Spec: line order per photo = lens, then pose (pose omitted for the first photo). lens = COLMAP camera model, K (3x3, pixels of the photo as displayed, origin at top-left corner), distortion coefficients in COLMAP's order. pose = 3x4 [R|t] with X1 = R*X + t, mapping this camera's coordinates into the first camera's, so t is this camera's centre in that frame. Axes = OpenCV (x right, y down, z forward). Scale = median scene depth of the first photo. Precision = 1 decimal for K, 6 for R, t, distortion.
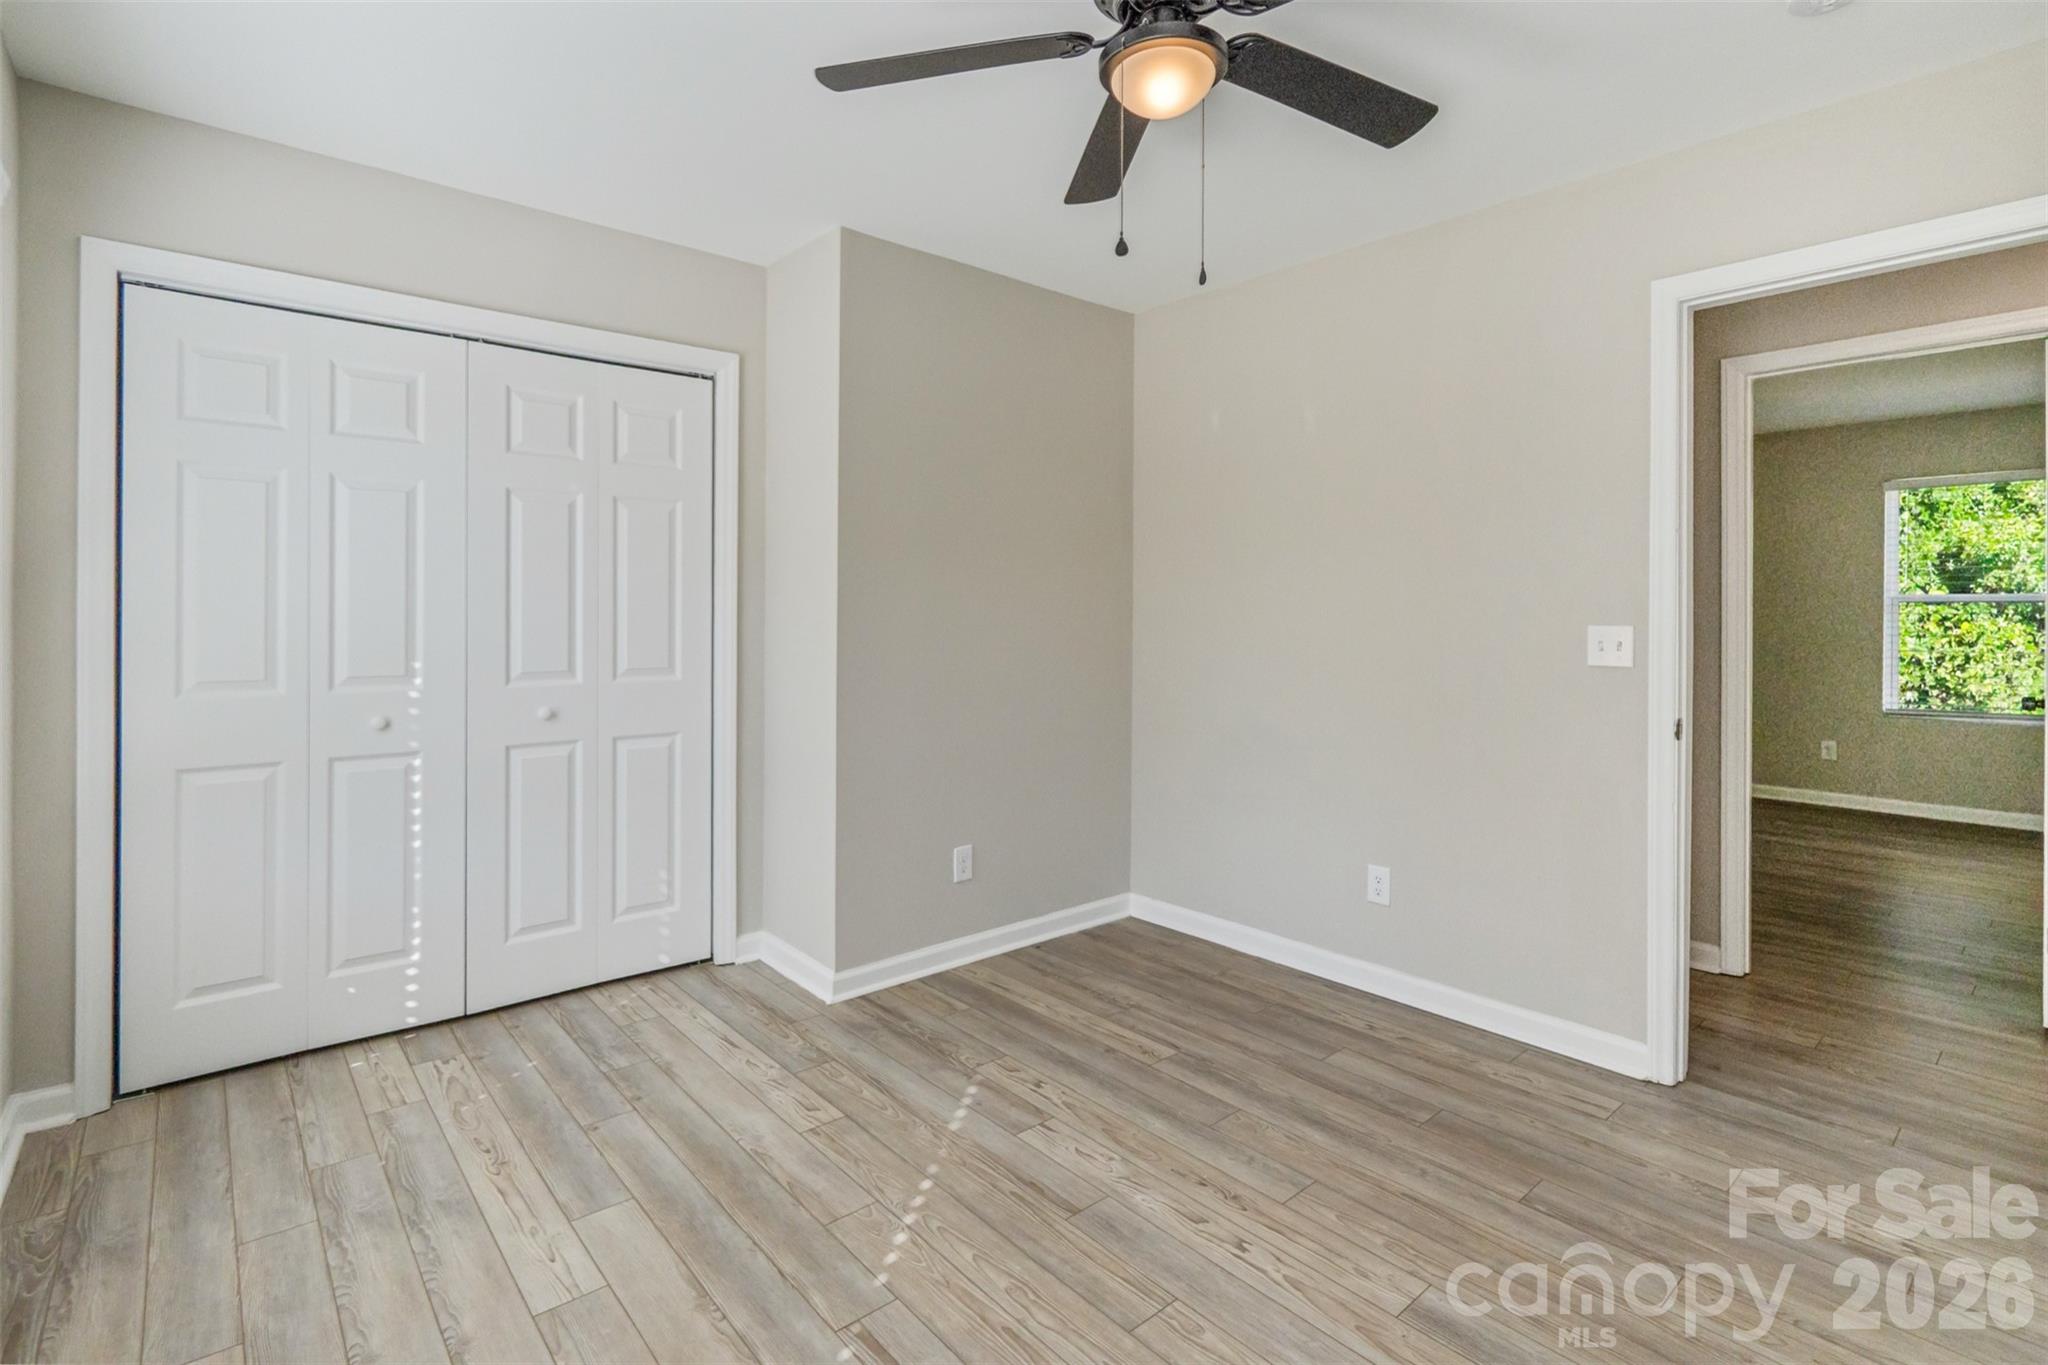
lens RADIAL K [[968.2, 0, 1030.0], [0, 968.2, 617.0], [0, 0, 1]] dist [-0.009308, 0.000524]
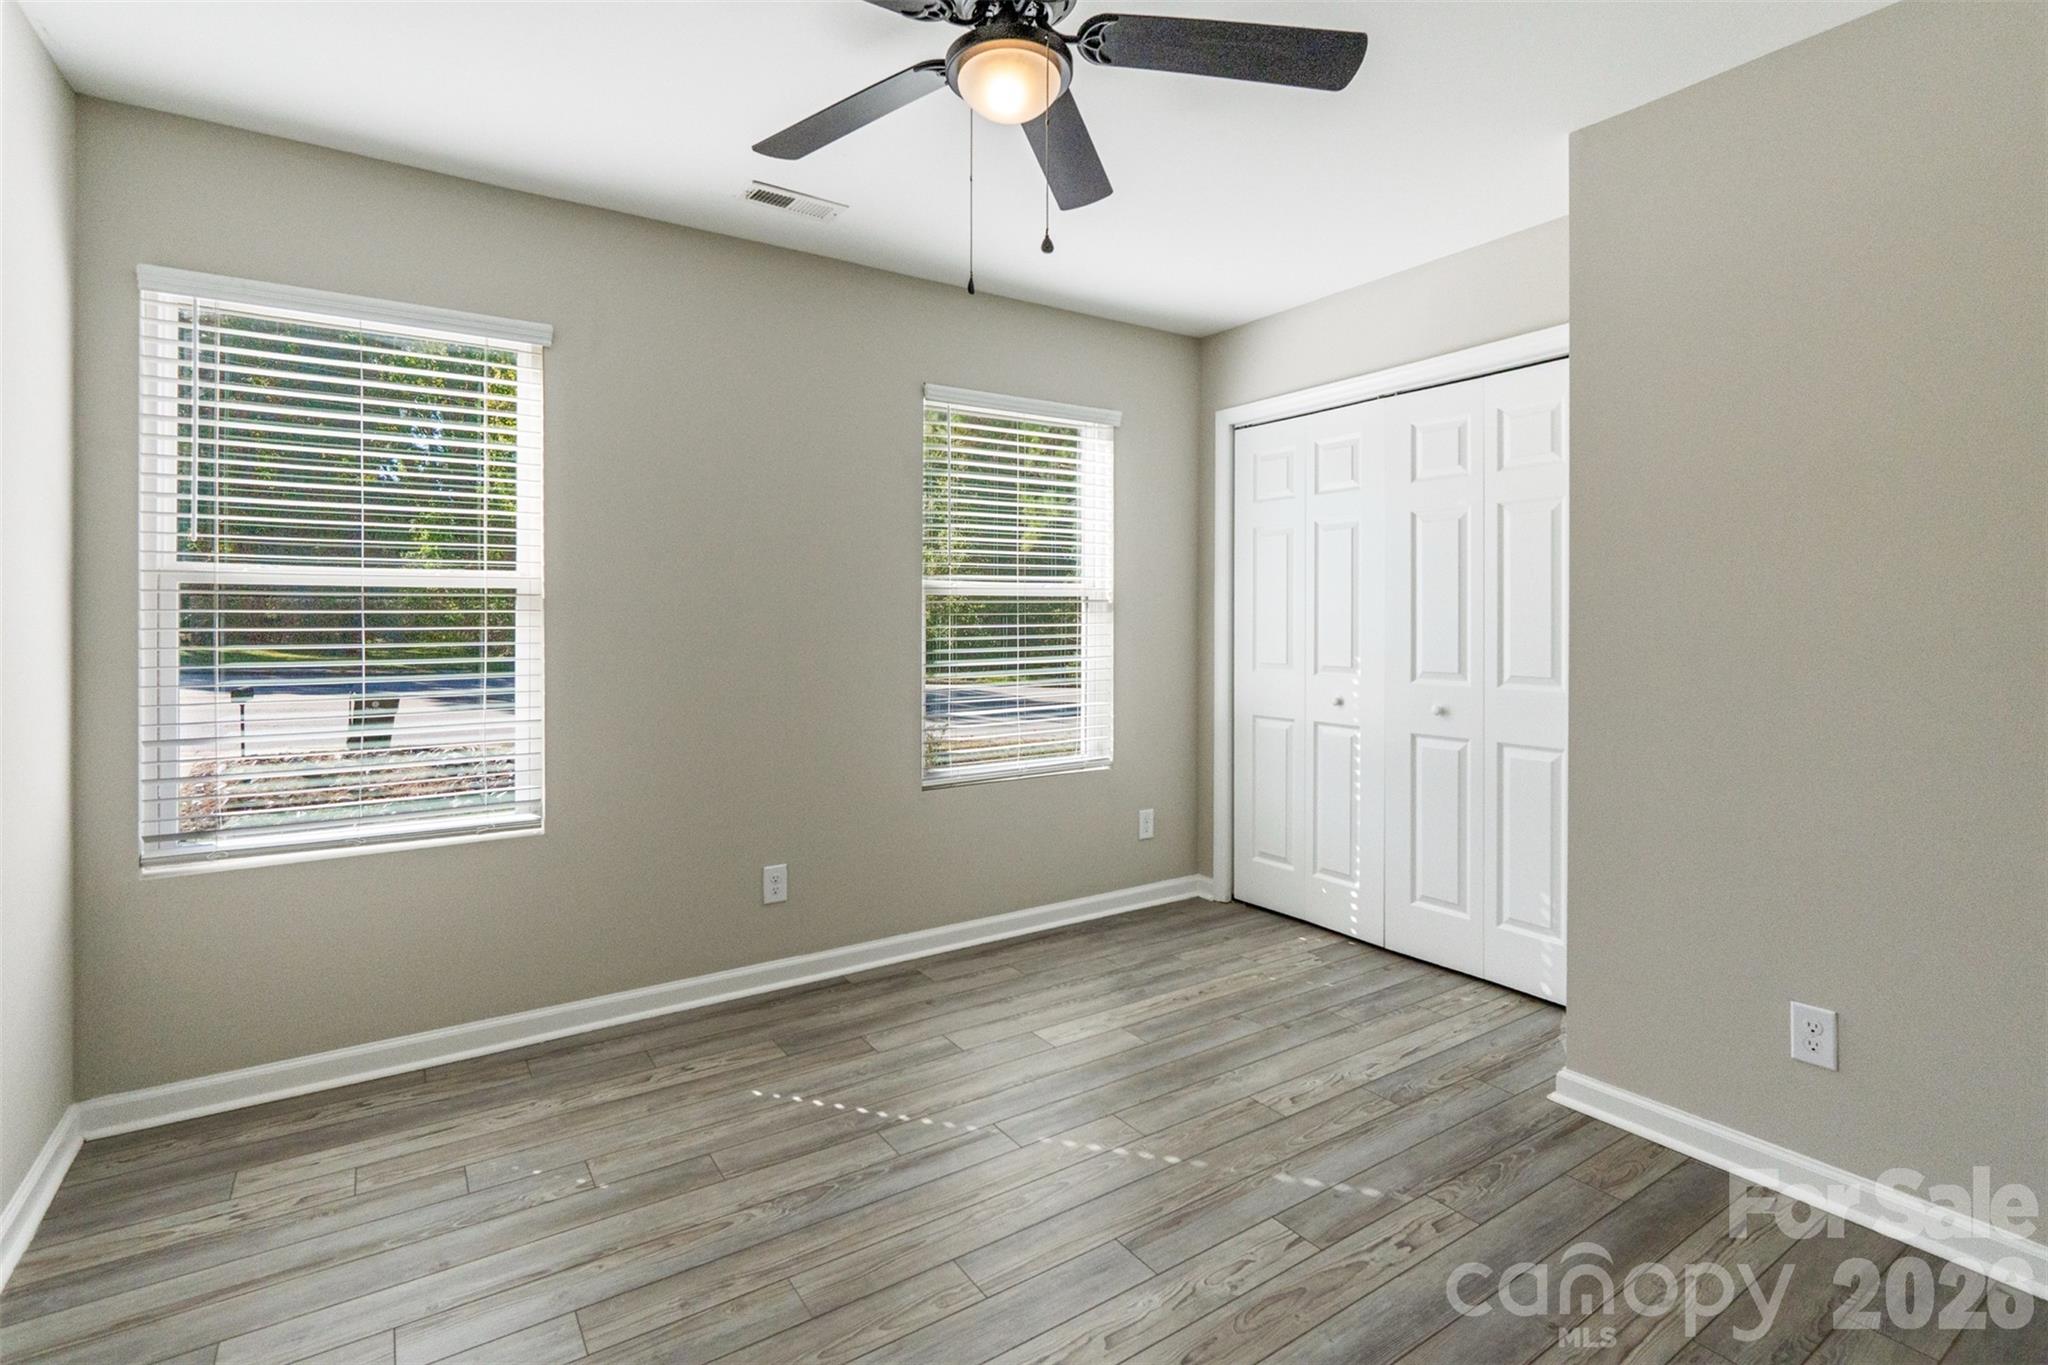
lens RADIAL K [[993.0, 0, 1051.2], [0, 993.0, 617.1], [0, 0, 1]] dist [0.019928, -0.000093]
pose [[-0.116680, -0.007967, -0.993138, 0.789280], [-0.002612, 0.999967, -0.007715, 0.004022], [0.993166, 0.001693, -0.116697, 0.789701]]
